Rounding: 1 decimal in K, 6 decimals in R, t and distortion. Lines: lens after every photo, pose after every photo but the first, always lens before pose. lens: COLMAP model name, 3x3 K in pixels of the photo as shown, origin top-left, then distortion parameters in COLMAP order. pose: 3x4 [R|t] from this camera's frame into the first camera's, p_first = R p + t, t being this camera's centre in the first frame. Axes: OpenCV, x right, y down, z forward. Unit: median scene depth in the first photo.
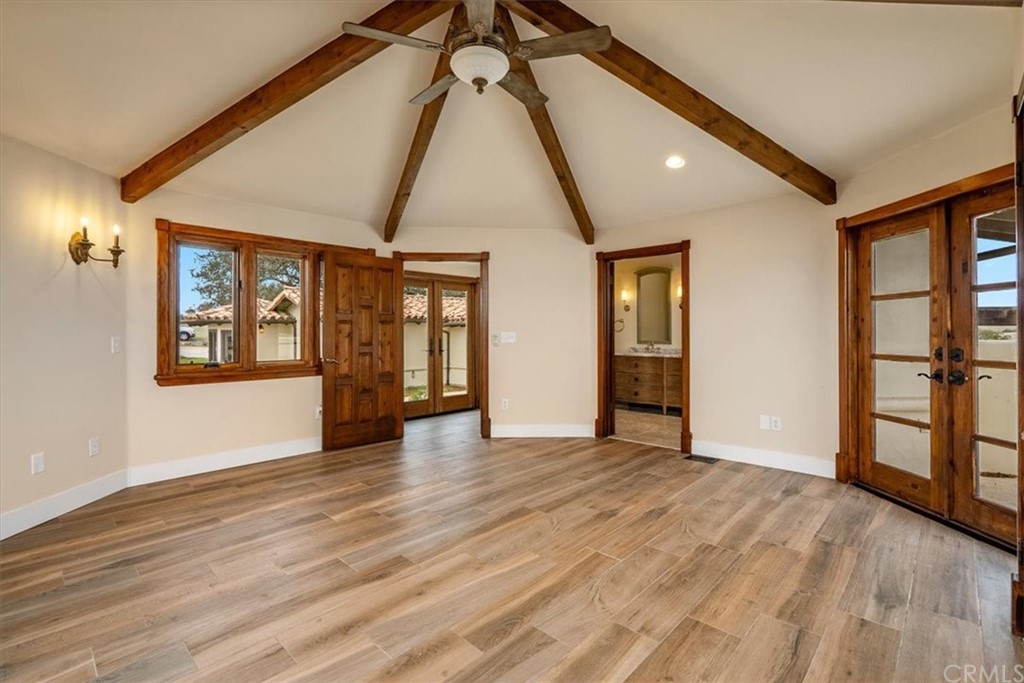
lens RADIAL K [[482.9, 0, 513.6], [0, 482.9, 336.1], [0, 0, 1]] dist [-0.002648, -0.000093]
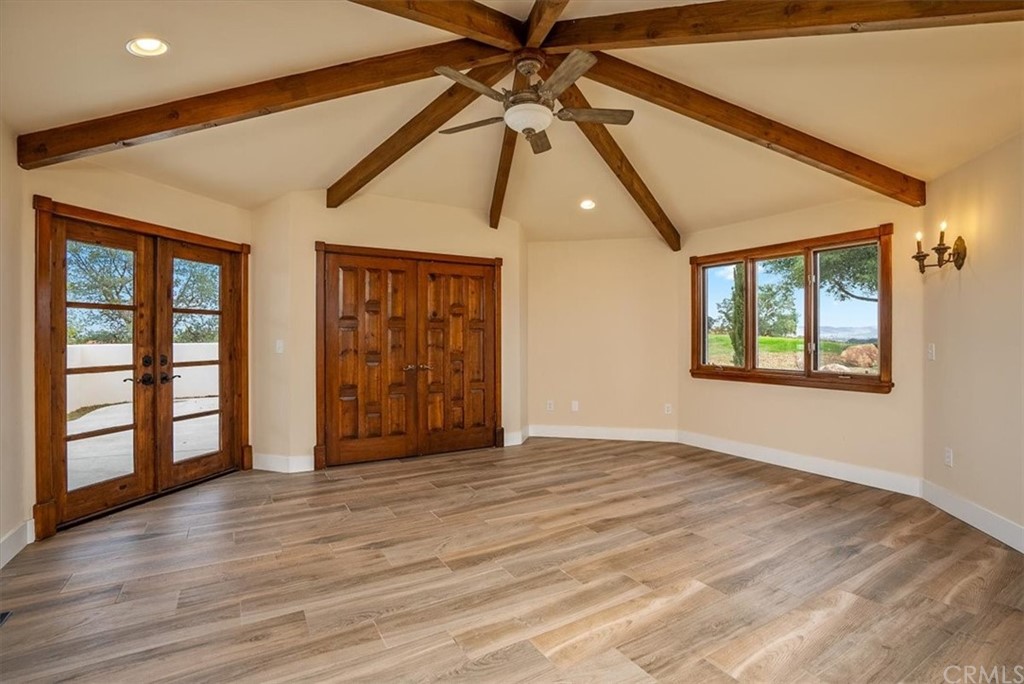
lens RADIAL K [[482.9, 0, 509.1], [0, 482.9, 336.2], [0, 0, 1]] dist [-0.002648, -0.000093]
pose [[-0.961779, 0.005541, 0.273771, -0.347274], [0.007324, 0.999958, 0.005491, -0.027309], [-0.273729, 0.007286, -0.961779, 2.161620]]
